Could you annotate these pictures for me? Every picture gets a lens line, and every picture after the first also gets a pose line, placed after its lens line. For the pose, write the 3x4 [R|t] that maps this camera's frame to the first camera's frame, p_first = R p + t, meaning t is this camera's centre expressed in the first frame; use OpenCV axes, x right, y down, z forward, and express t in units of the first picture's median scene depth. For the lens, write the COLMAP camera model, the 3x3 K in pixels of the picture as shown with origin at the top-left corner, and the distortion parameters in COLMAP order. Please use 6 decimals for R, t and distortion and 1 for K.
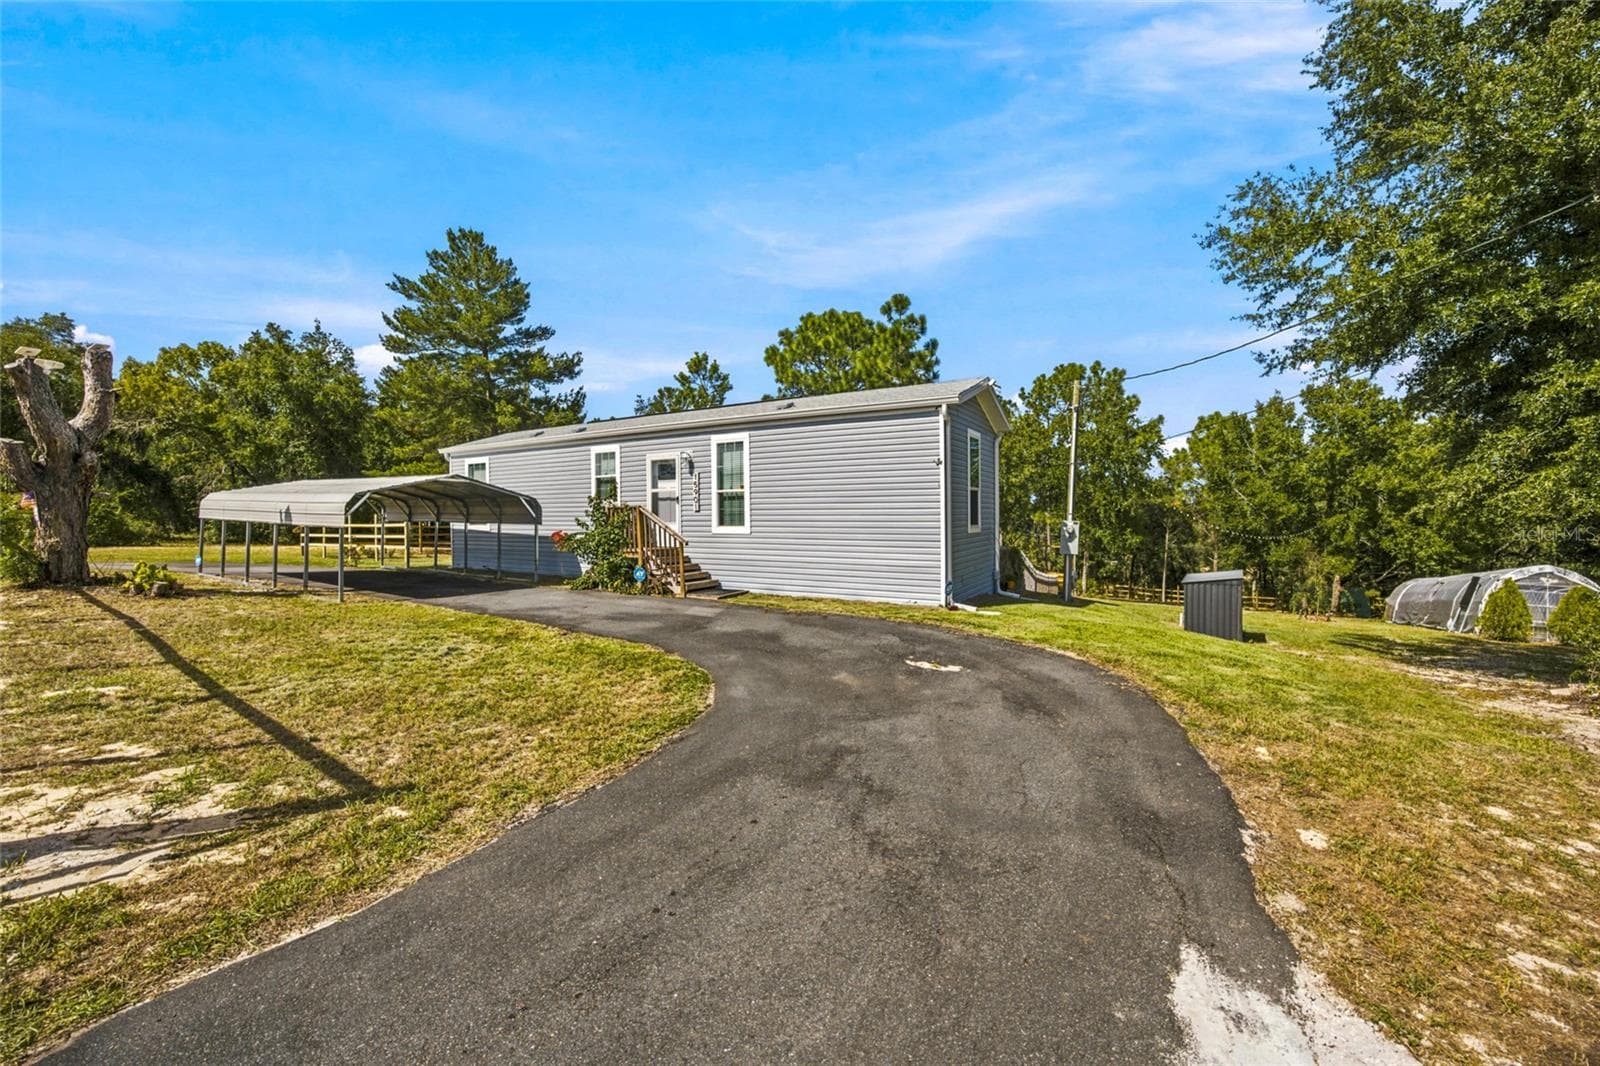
lens RADIAL K [[646.8, 0, 785.9], [0, 646.8, 516.0], [0, 0, 1]] dist [0.001032, 0.000223]
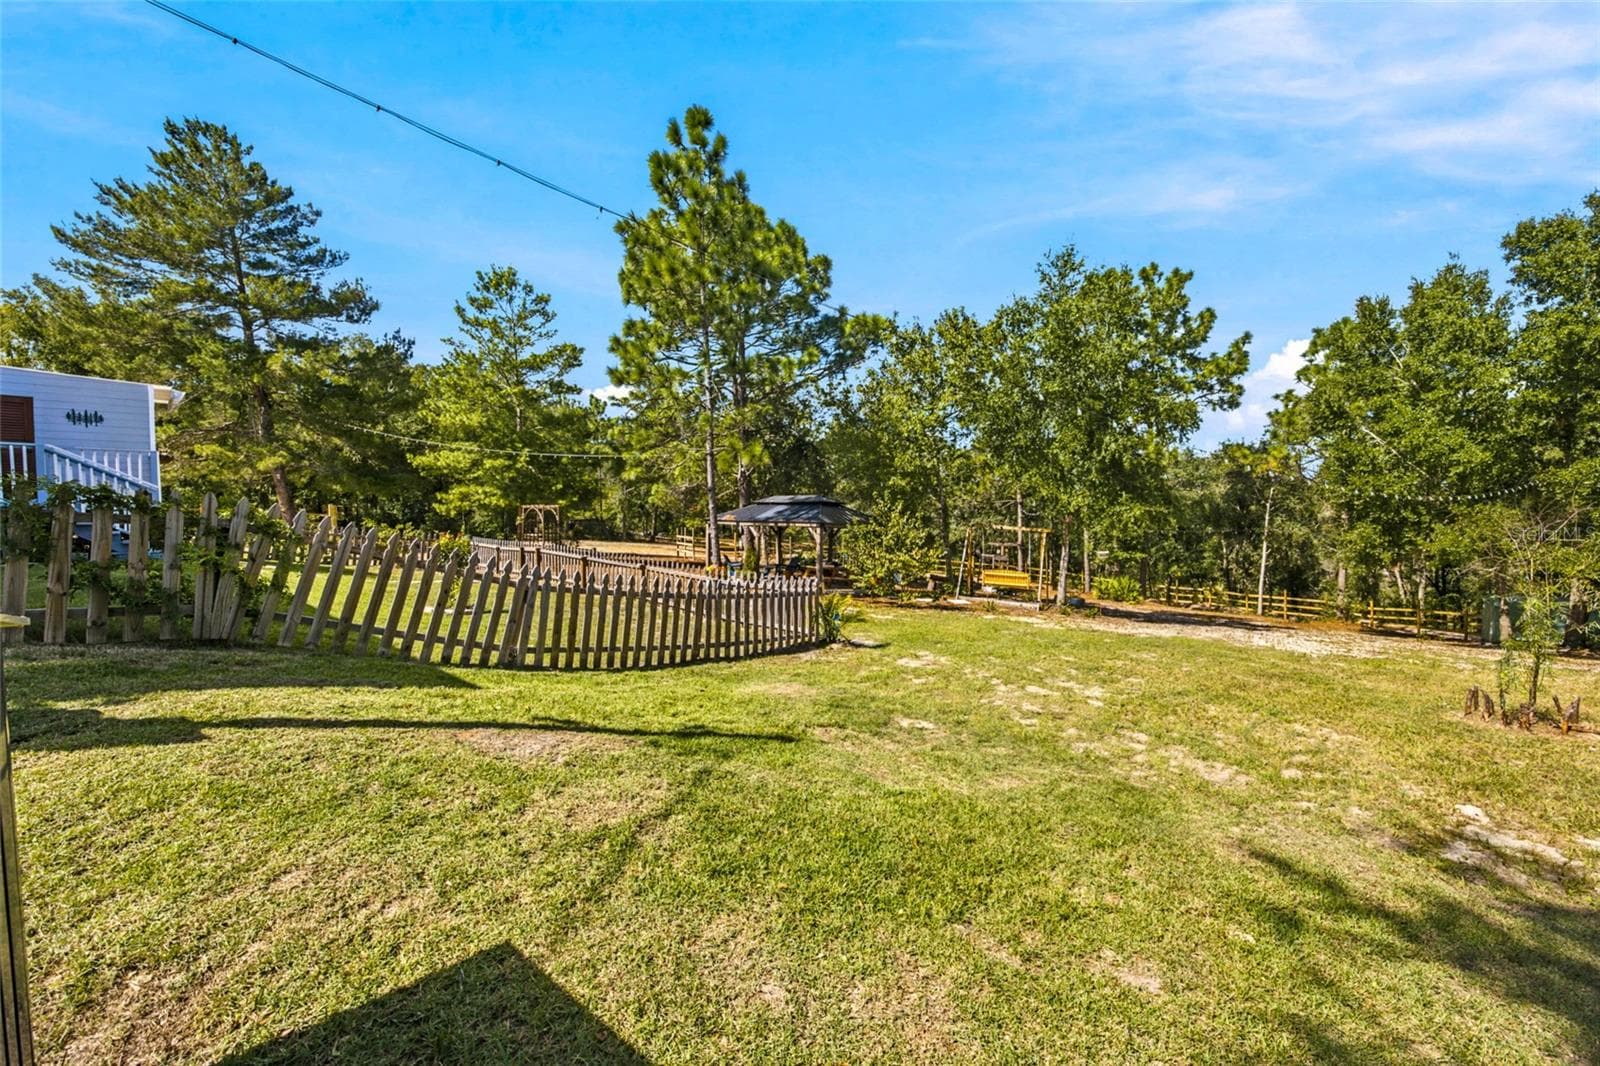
lens RADIAL K [[610.2, 0, 800.0], [0, 610.2, 533.0], [0, 0, 1]] dist [0.000171, 0.000074]
pose [[0.982096, -0.007023, -0.188249, 0.315969], [0.012054, 0.999600, 0.025595, 0.032757], [0.187994, -0.027406, 0.981788, 0.385515]]
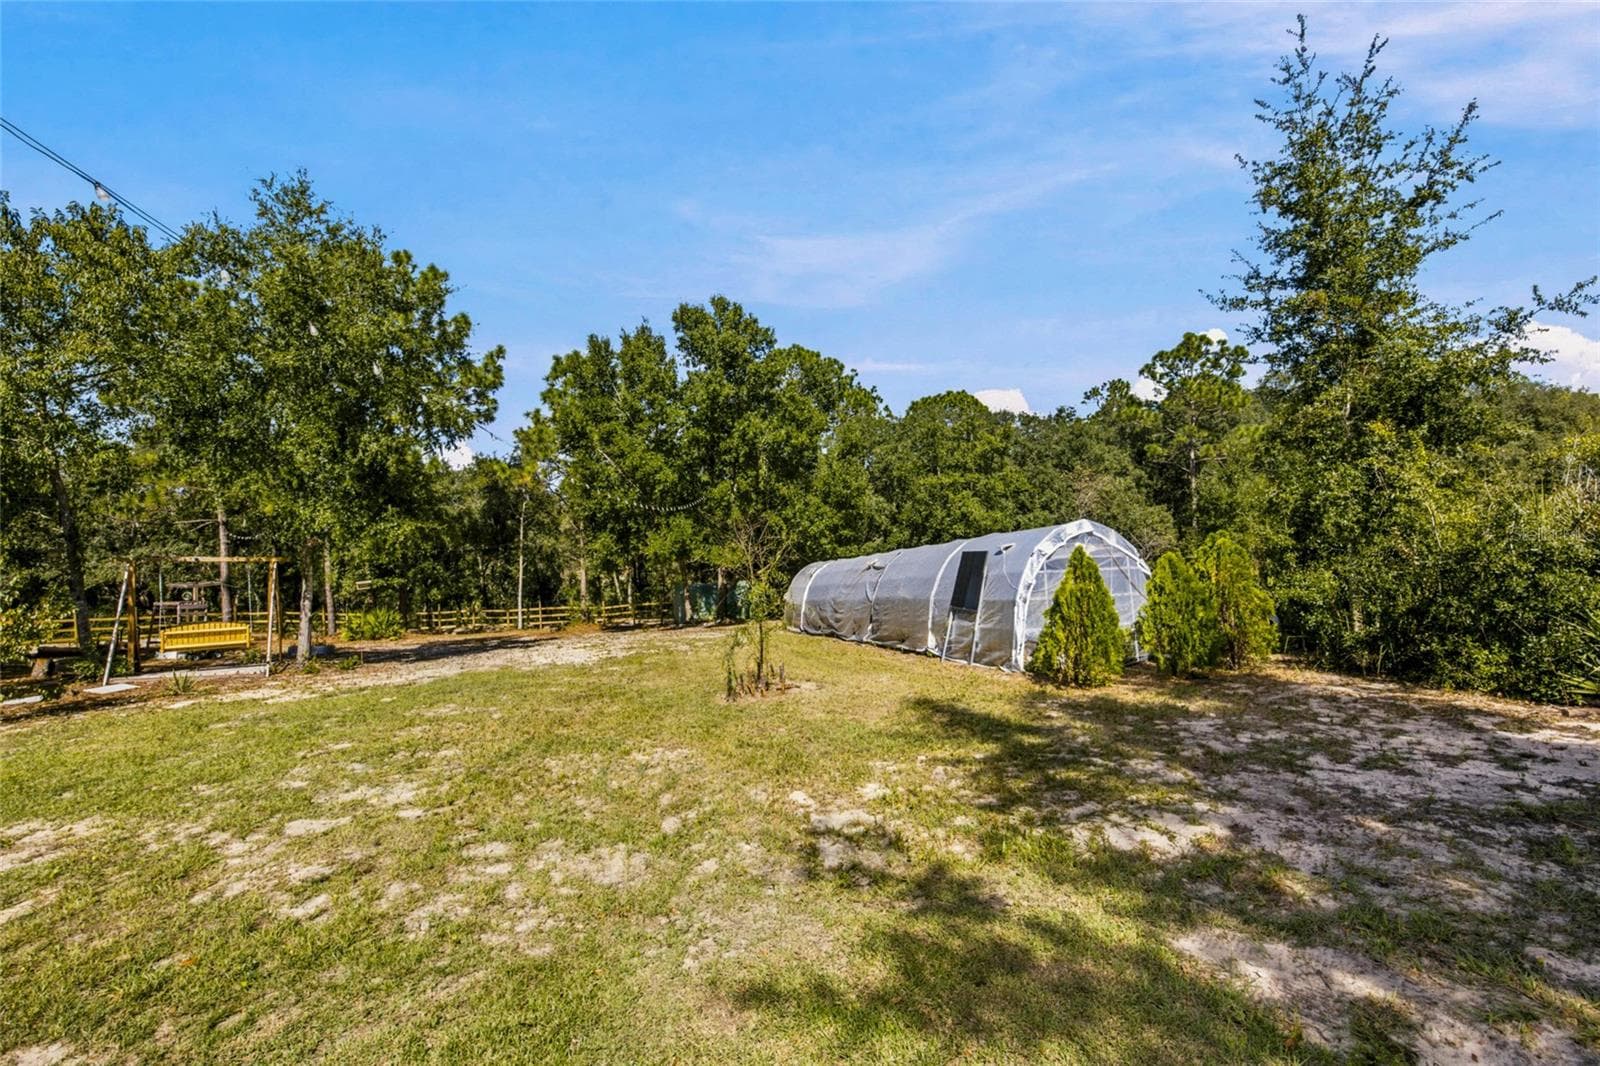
lens RADIAL K [[677.3, 0, 791.9], [0, 677.3, 498.3], [0, 0, 1]] dist [0.001879, 0.000645]
pose [[0.652008, -0.011512, 0.758125, 0.316324], [0.045239, 0.998694, -0.023741, 0.033787], [-0.756861, 0.049776, 0.651677, 0.428375]]
